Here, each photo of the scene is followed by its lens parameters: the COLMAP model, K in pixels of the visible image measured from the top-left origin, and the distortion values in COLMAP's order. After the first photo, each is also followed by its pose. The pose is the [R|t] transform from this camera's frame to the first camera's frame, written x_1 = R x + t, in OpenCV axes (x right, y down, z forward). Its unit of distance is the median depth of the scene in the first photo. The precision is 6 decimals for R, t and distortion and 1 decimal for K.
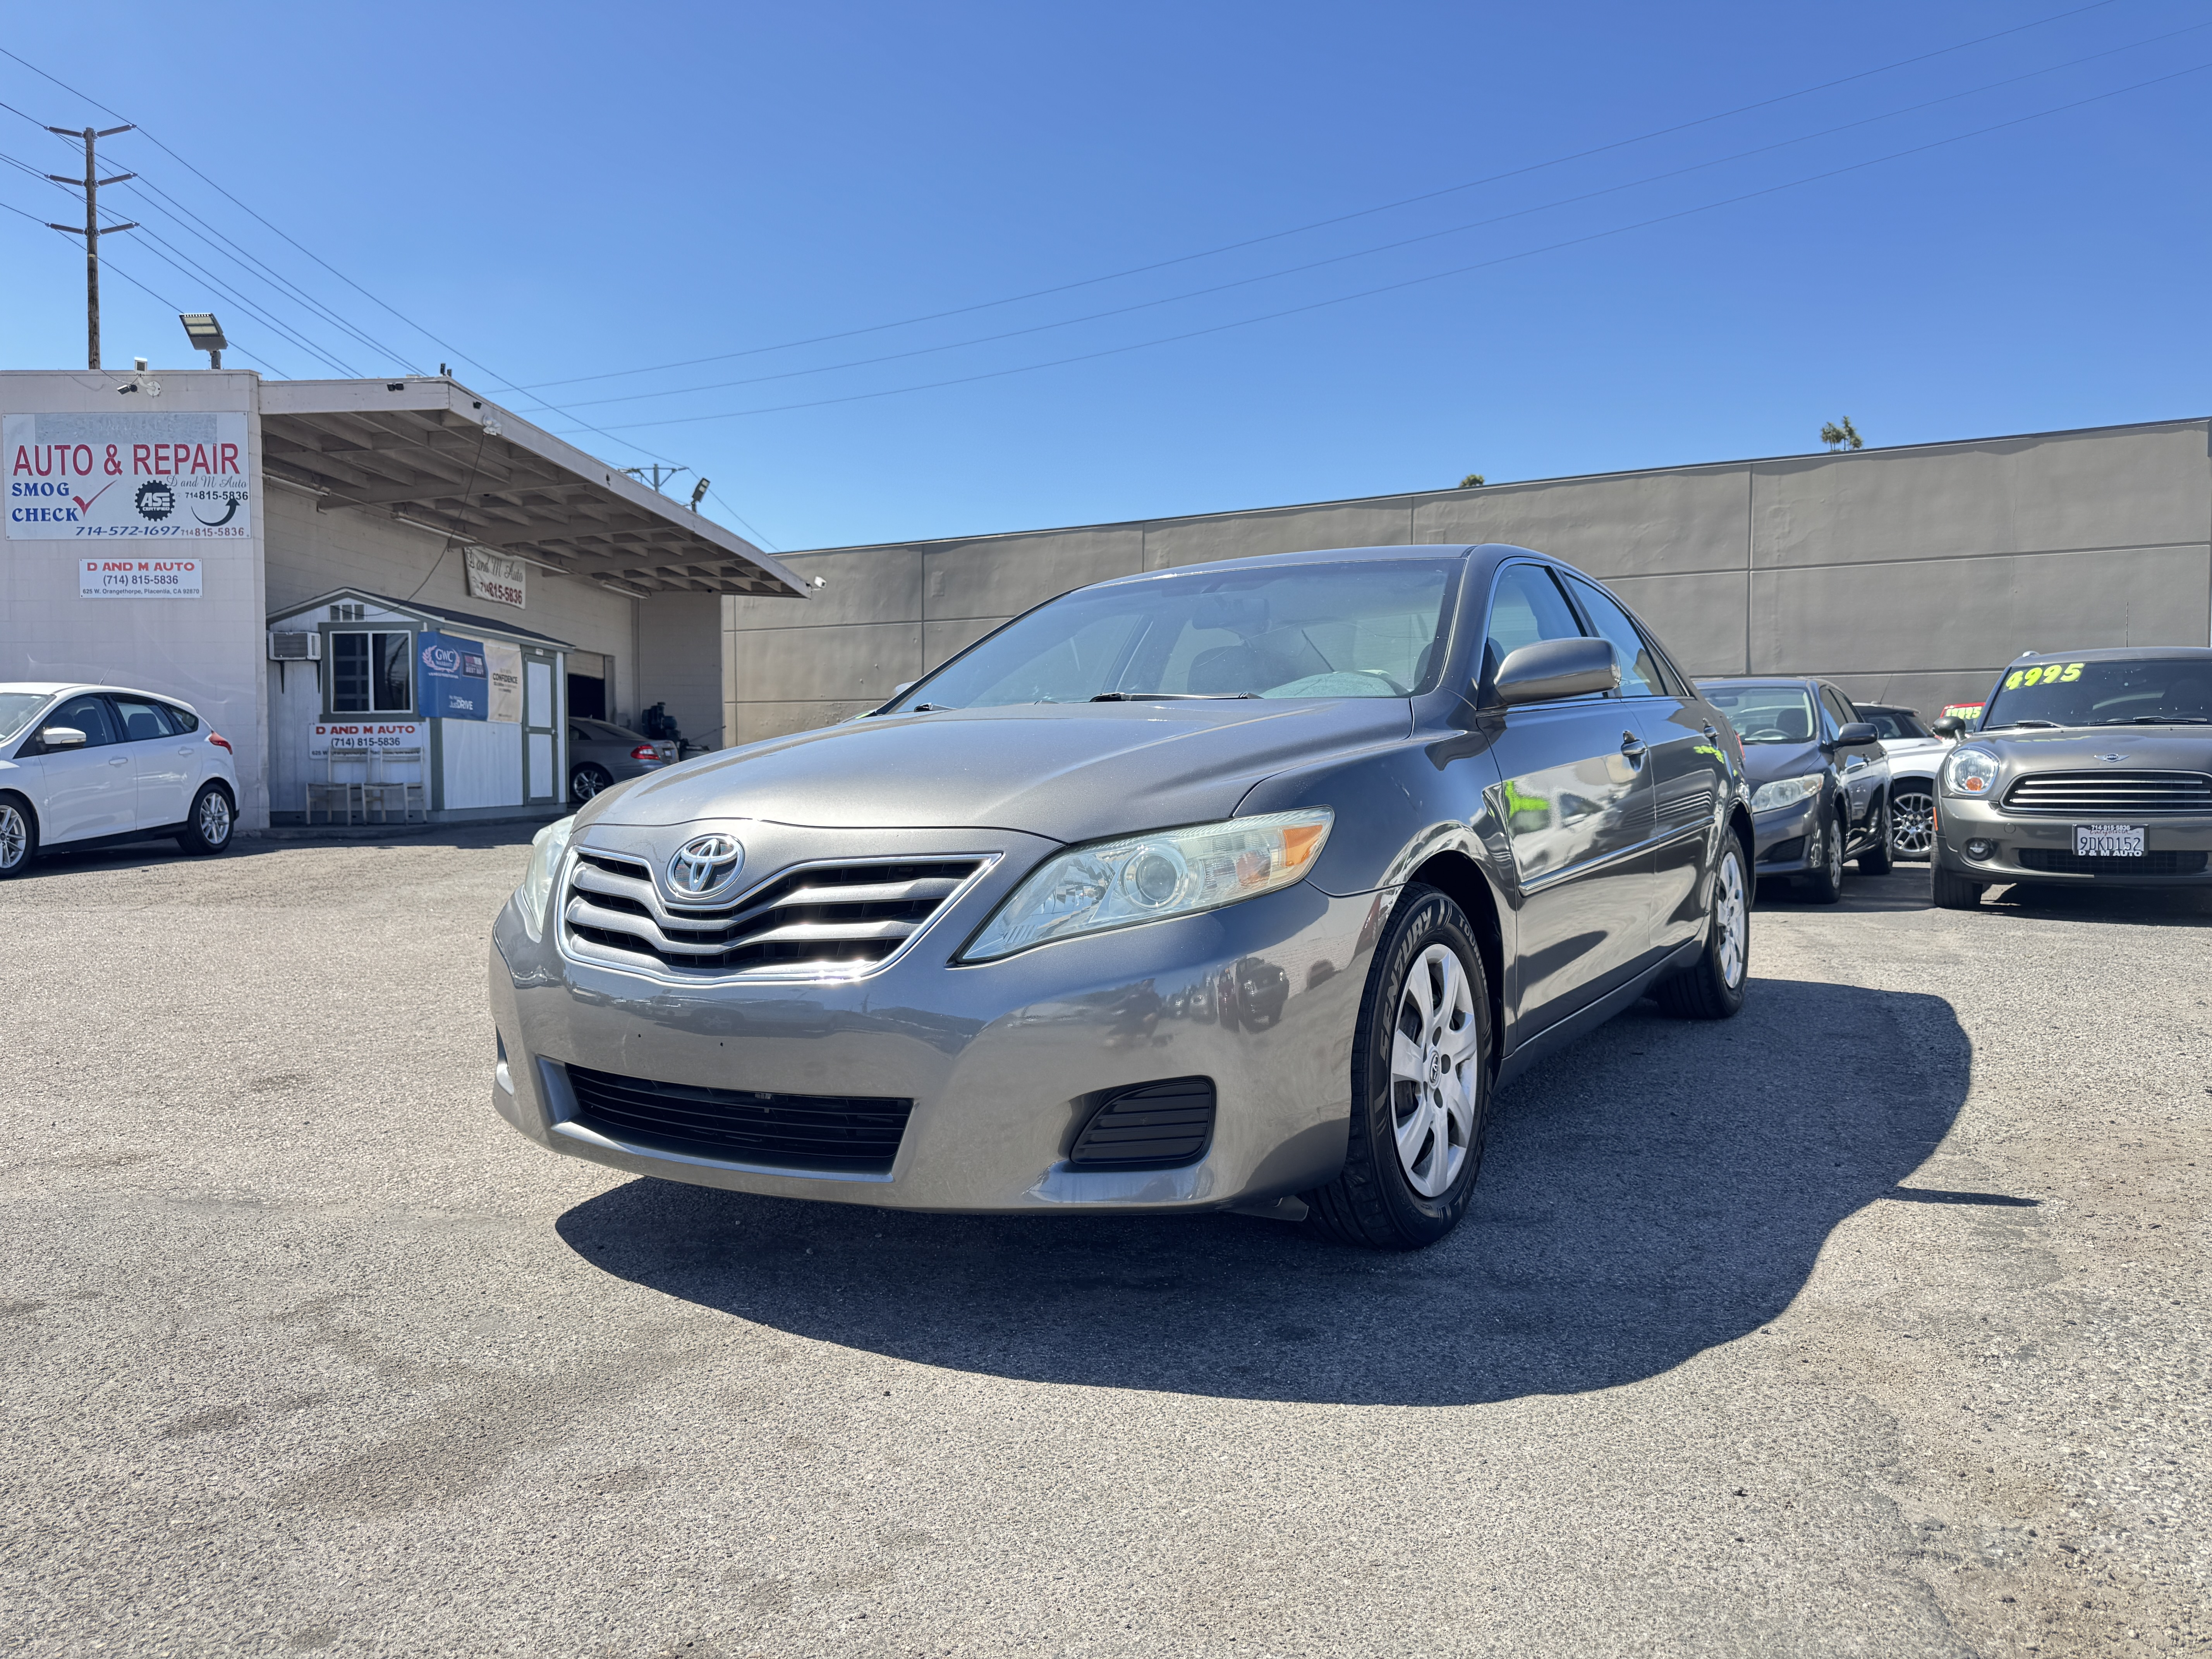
lens RADIAL K [[1565.8, 0, 1100.1], [0, 1565.8, 830.3], [0, 0, 1]] dist [0.004519, 0.002700]
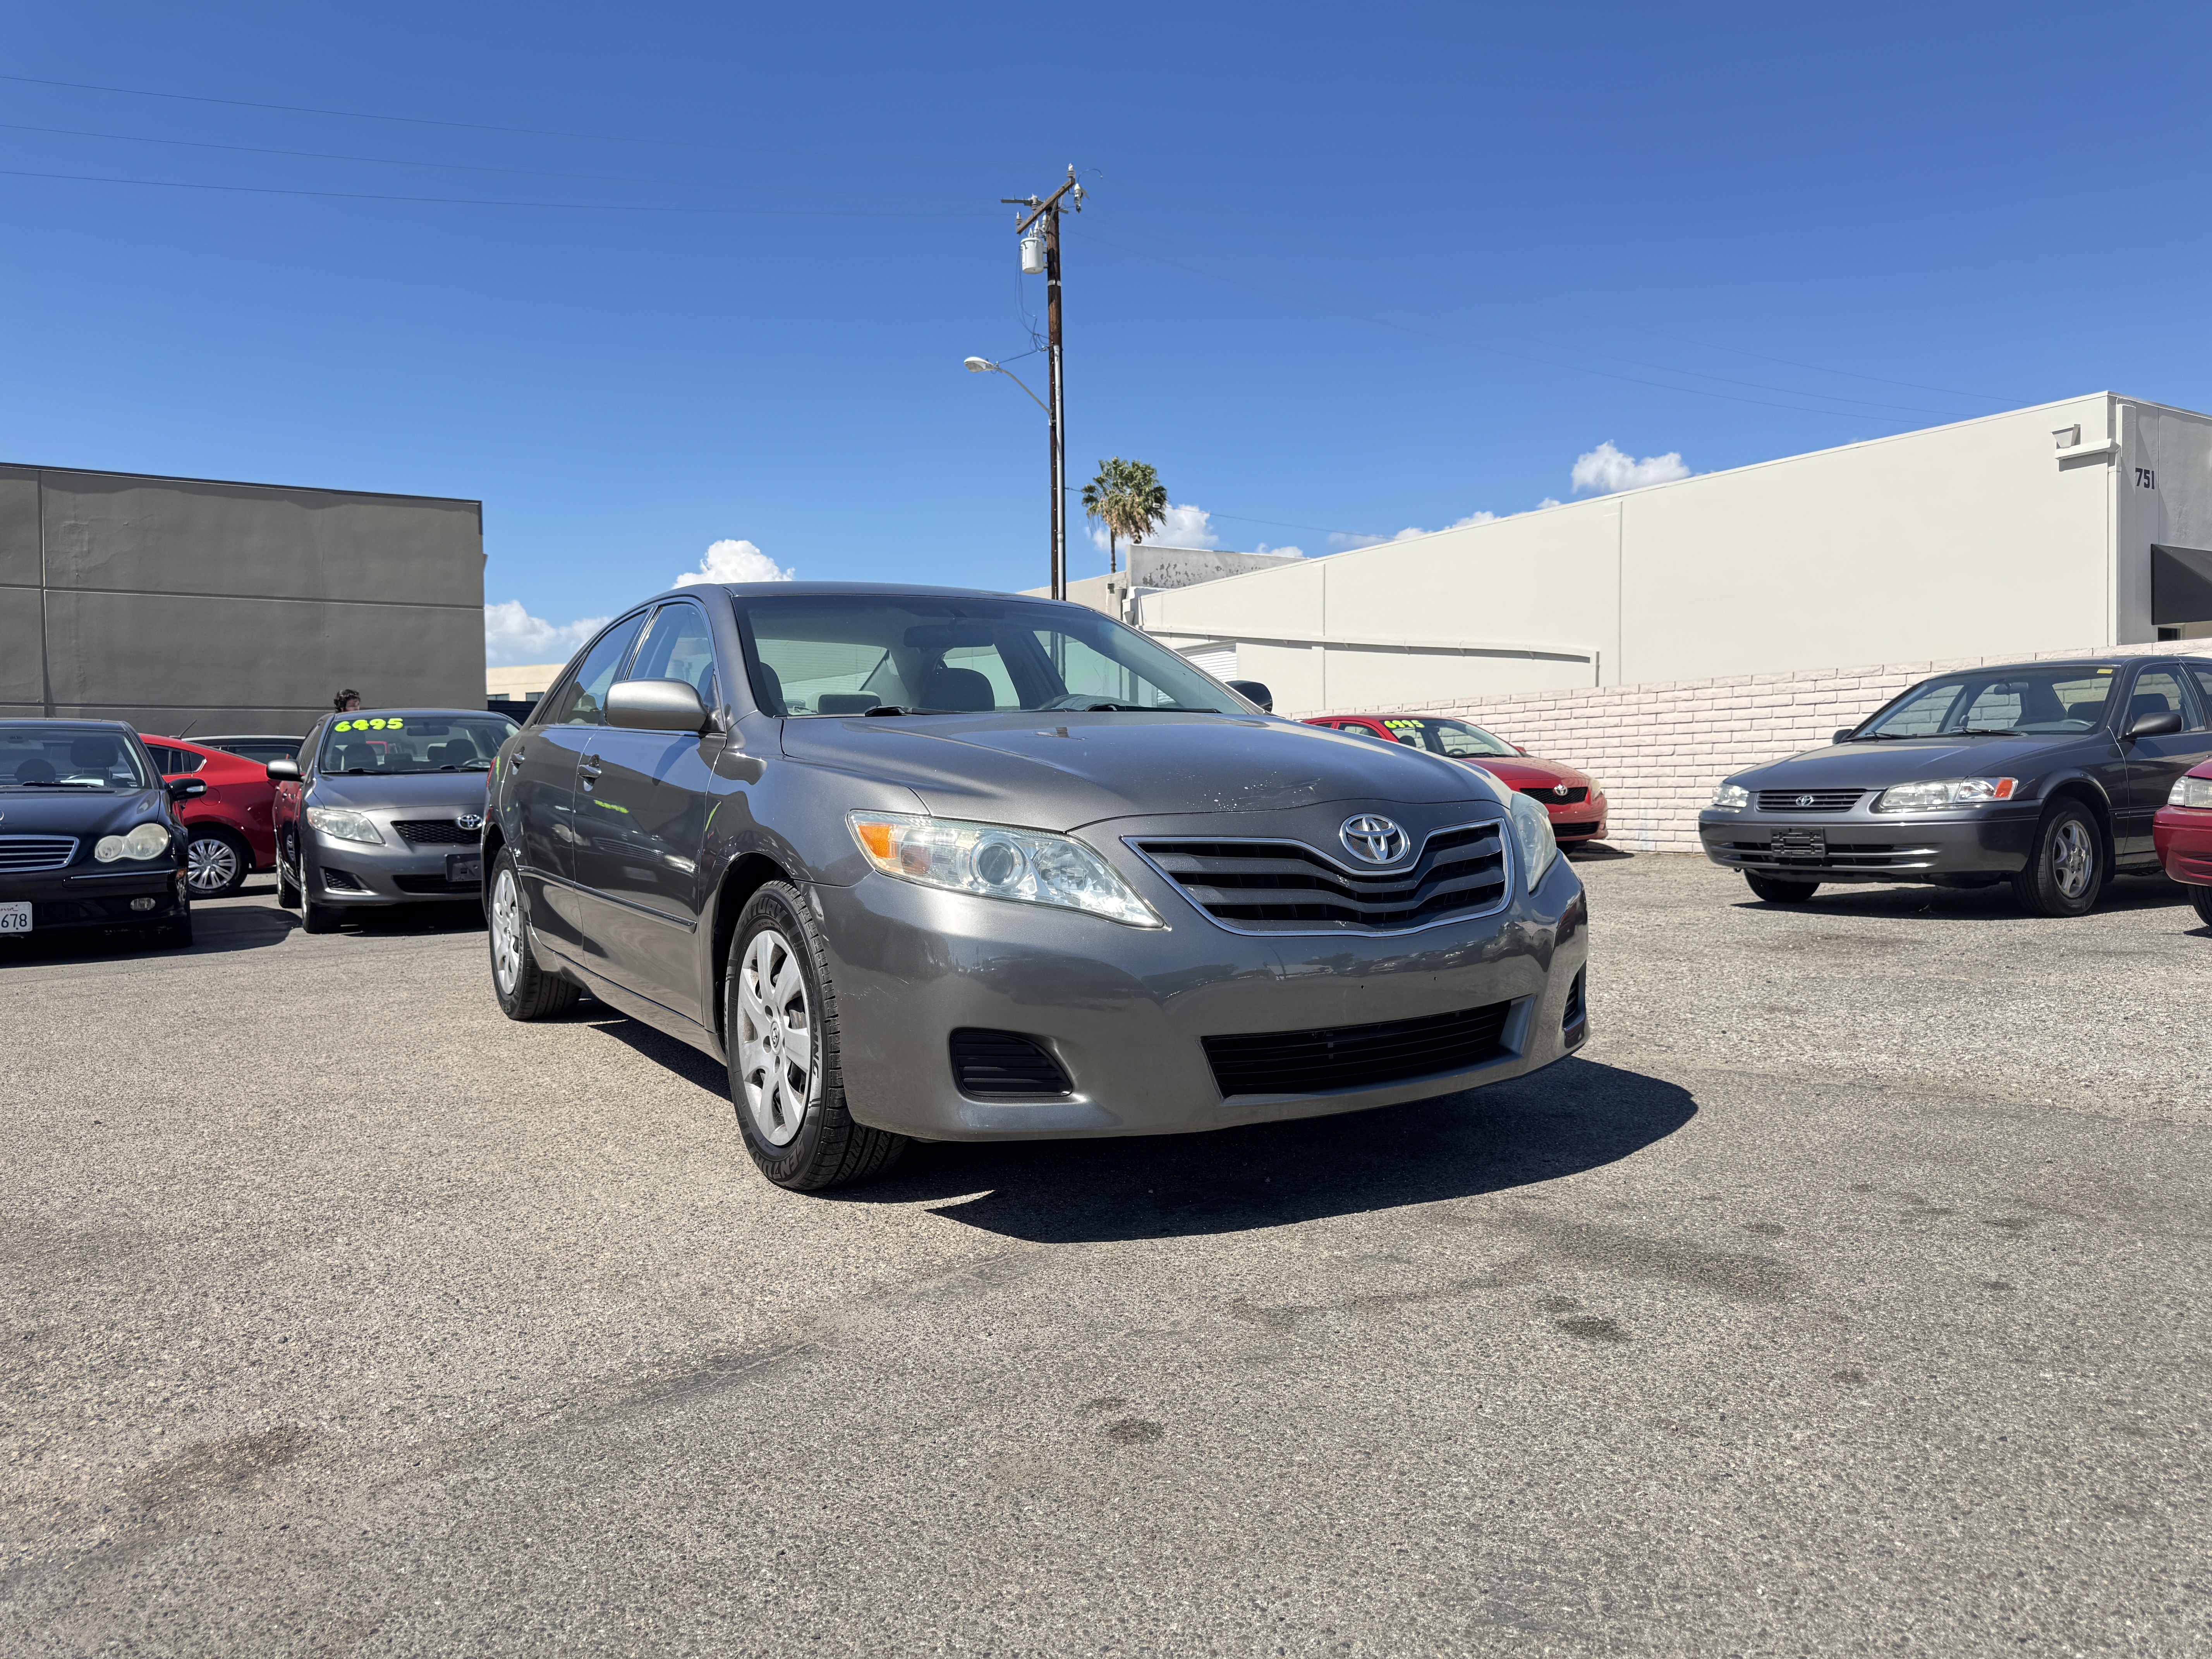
lens RADIAL K [[1548.9, 0, 1101.6], [0, 1548.9, 863.3], [0, 0, 1]] dist [0.070835, -0.109528]
pose [[0.436422, -0.043679, 0.898681, -0.225659], [0.049183, 0.998486, 0.024645, 0.000196], [-0.898397, 0.033444, 0.437909, 0.107789]]
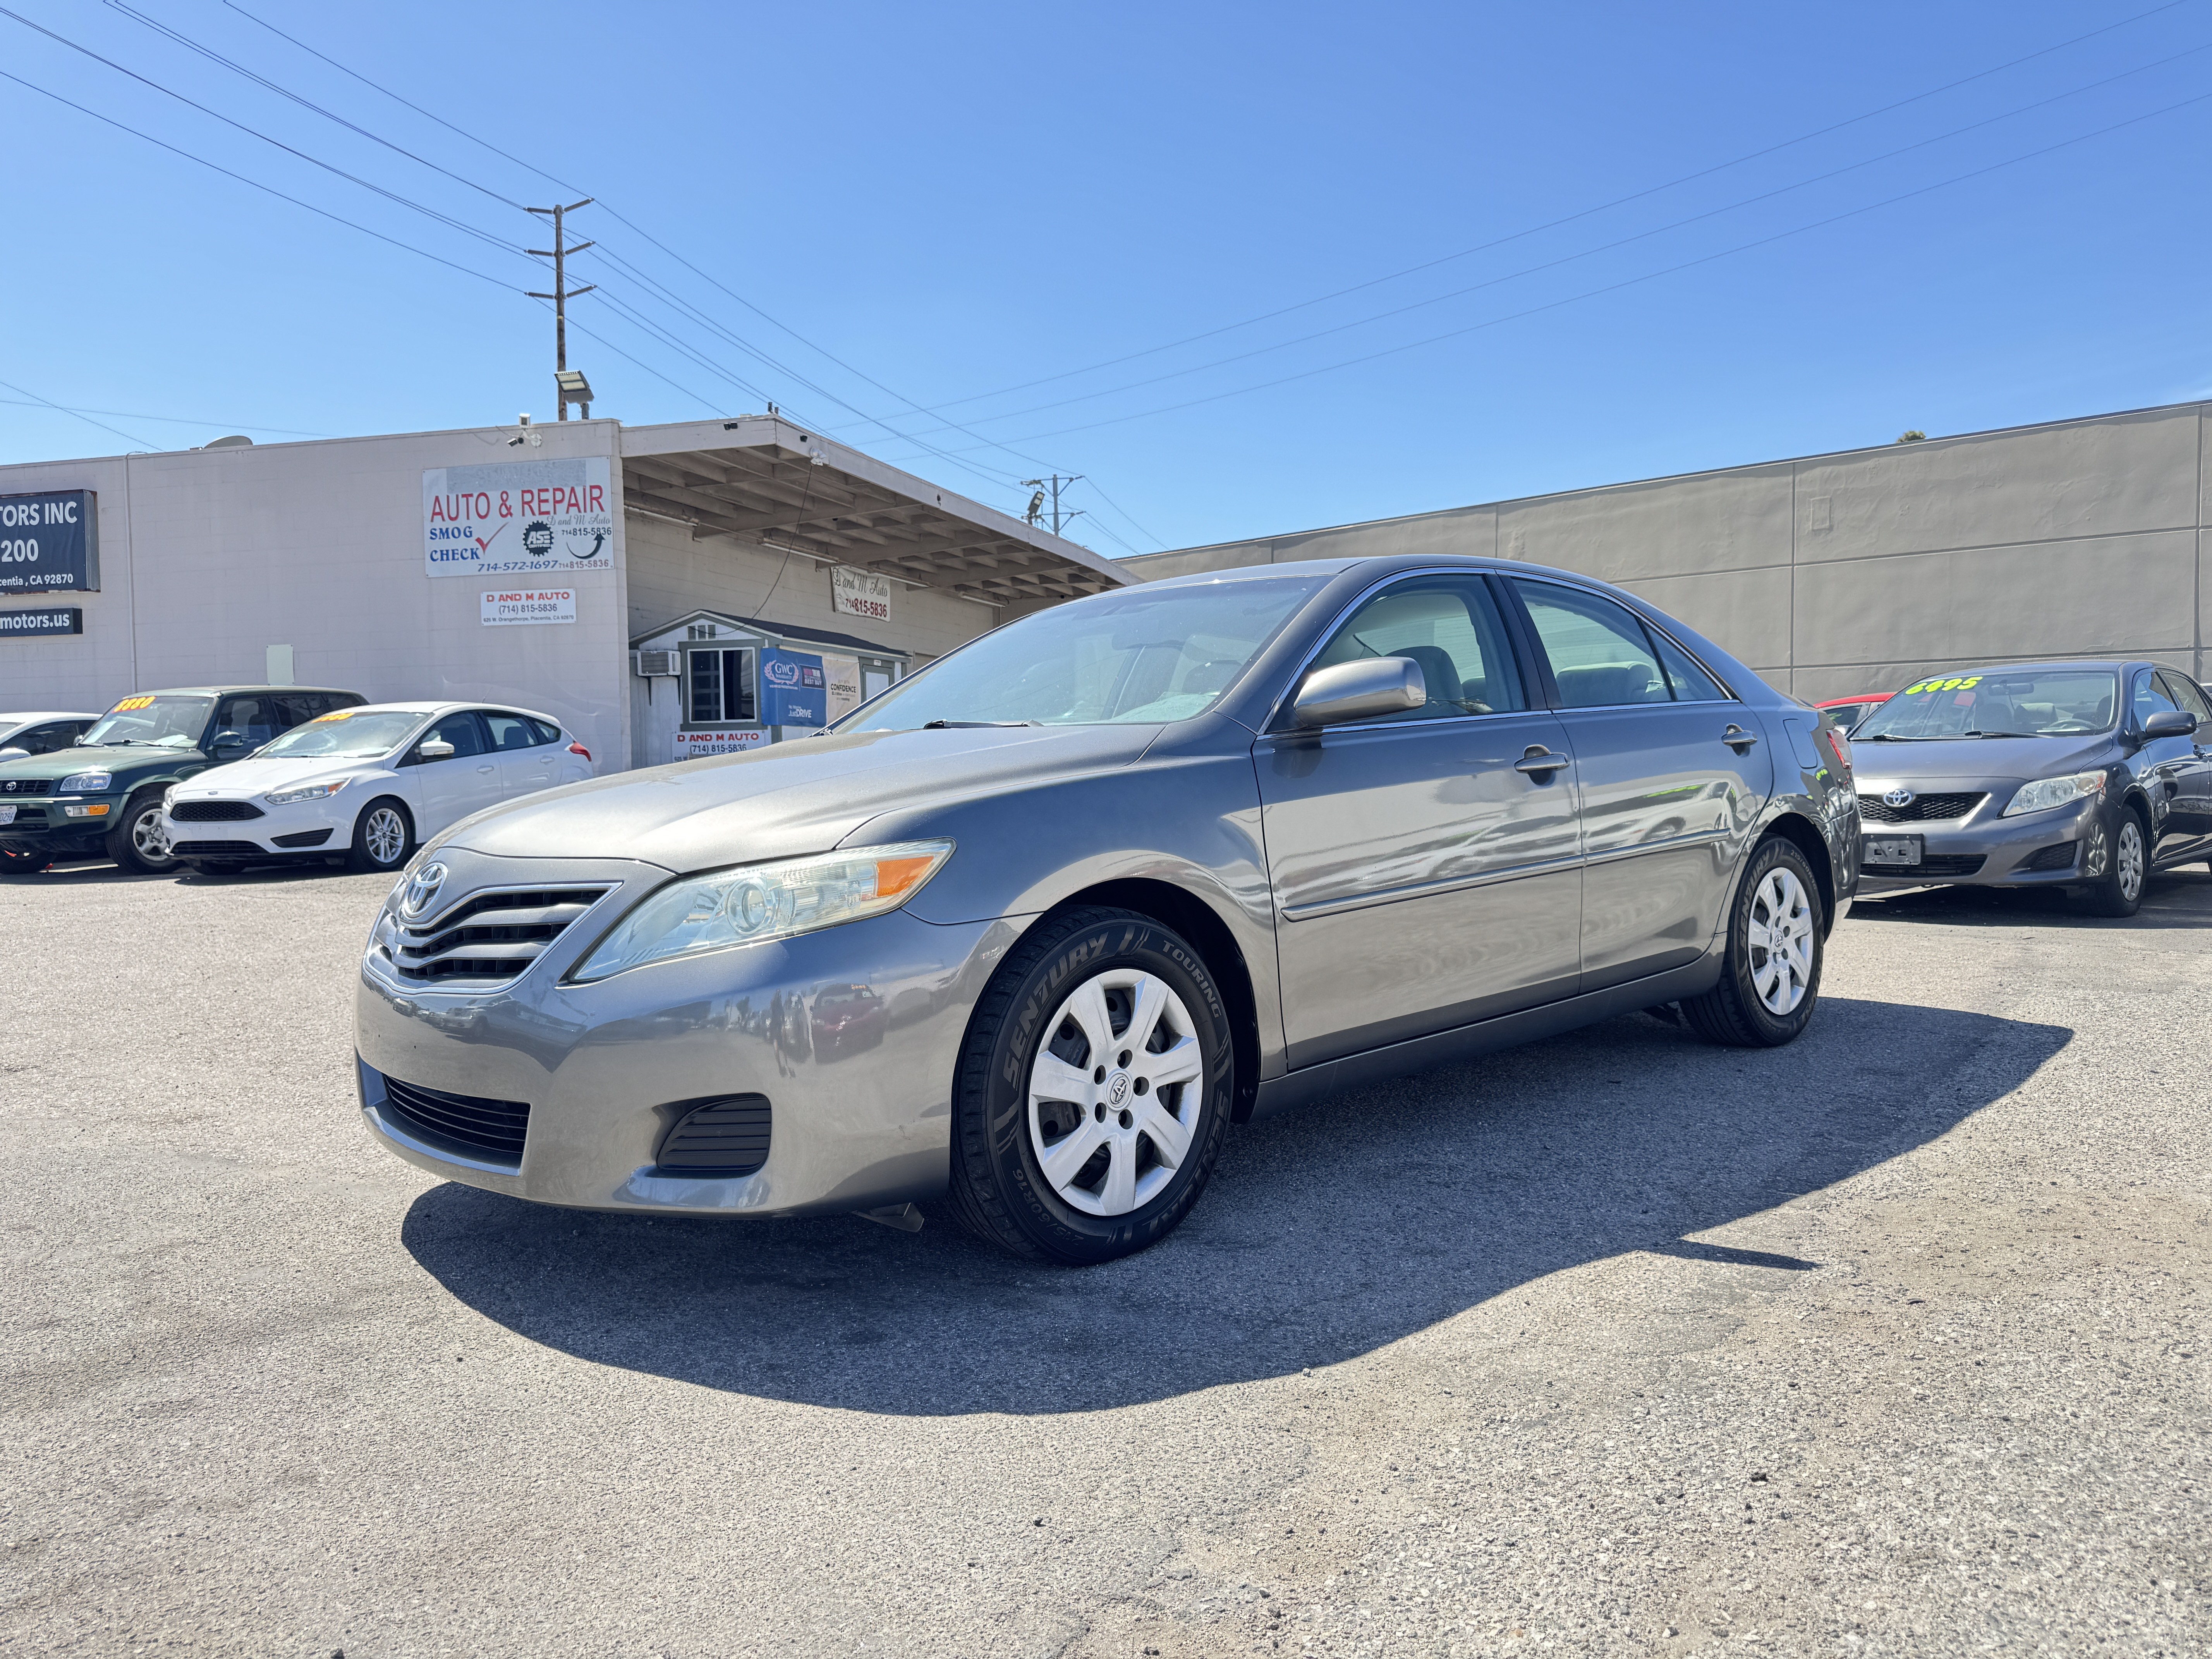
lens RADIAL K [[1539.0, 0, 1103.7], [0, 1539.0, 822.2], [0, 0, 1]] dist [0.180531, -0.372302]
pose [[0.967547, -0.000239, -0.252691, 0.082717], [0.000275, 1.000000, 0.000106, -0.004261], [0.252691, -0.000172, 0.967547, 0.001847]]
